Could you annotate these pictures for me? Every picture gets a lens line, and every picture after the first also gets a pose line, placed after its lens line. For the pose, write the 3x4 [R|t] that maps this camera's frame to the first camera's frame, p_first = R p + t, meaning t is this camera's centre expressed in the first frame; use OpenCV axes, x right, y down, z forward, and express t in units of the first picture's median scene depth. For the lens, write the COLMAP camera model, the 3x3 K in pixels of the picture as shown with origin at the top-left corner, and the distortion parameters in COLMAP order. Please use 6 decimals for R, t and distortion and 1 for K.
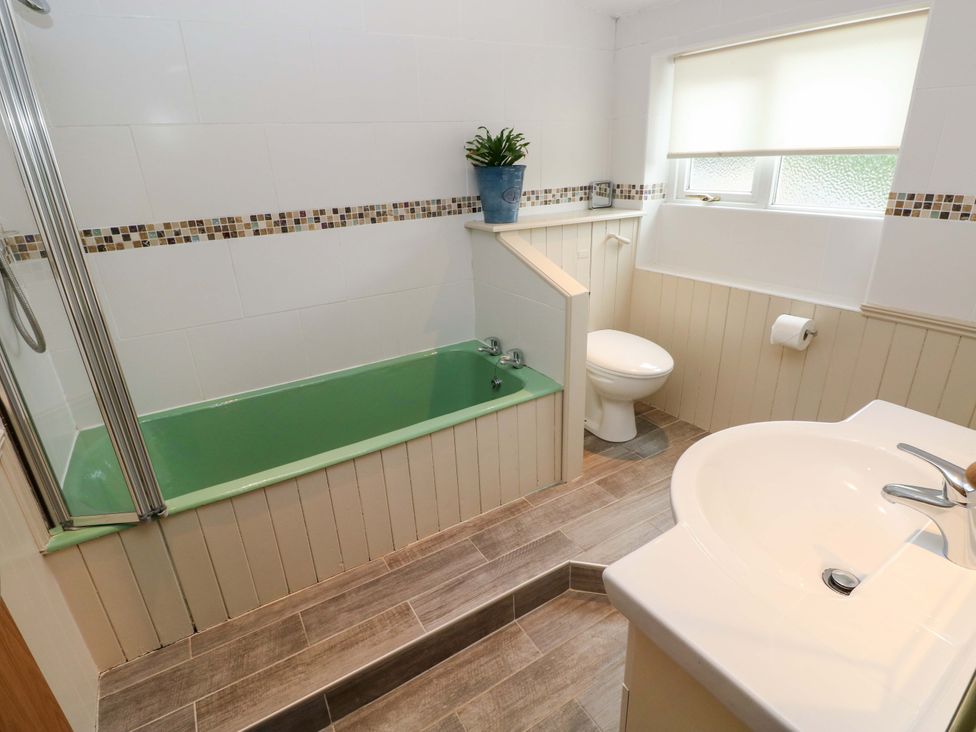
lens RADIAL K [[510.9, 0, 480.9], [0, 510.9, 364.7], [0, 0, 1]] dist [-0.002576, -0.009885]
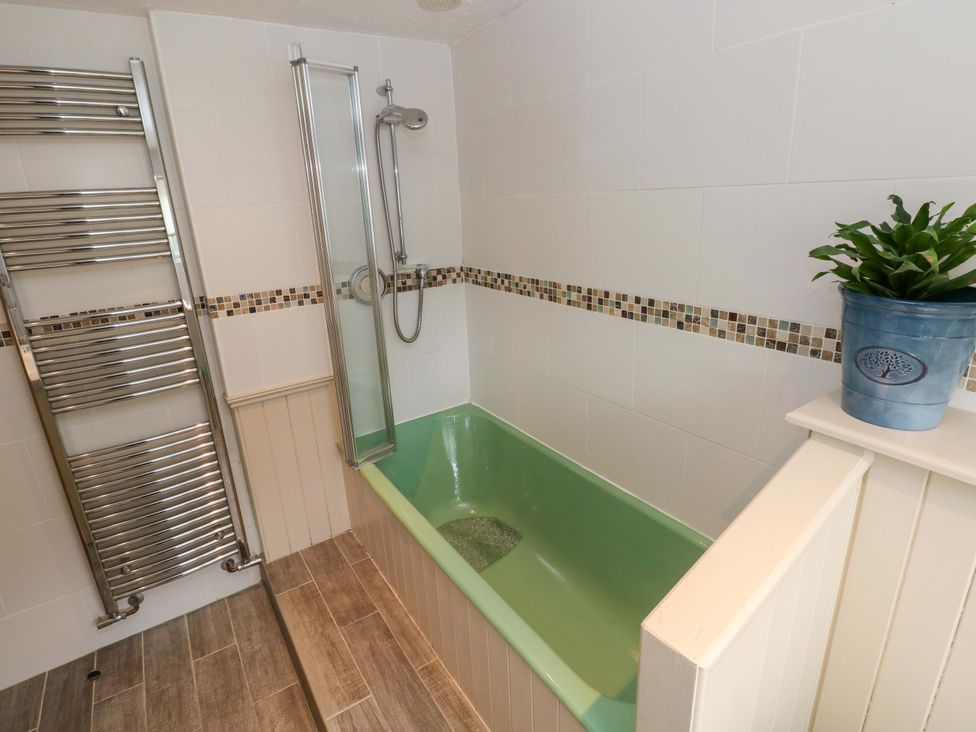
lens RADIAL K [[510.9, 0, 494.6], [0, 510.9, 357.2], [0, 0, 1]] dist [-0.002576, -0.009885]
pose [[0.056837, 0.336415, -0.939997, 0.457894], [-0.342265, 0.891030, 0.298195, -0.386028], [0.937883, 0.304780, 0.165786, 0.710727]]
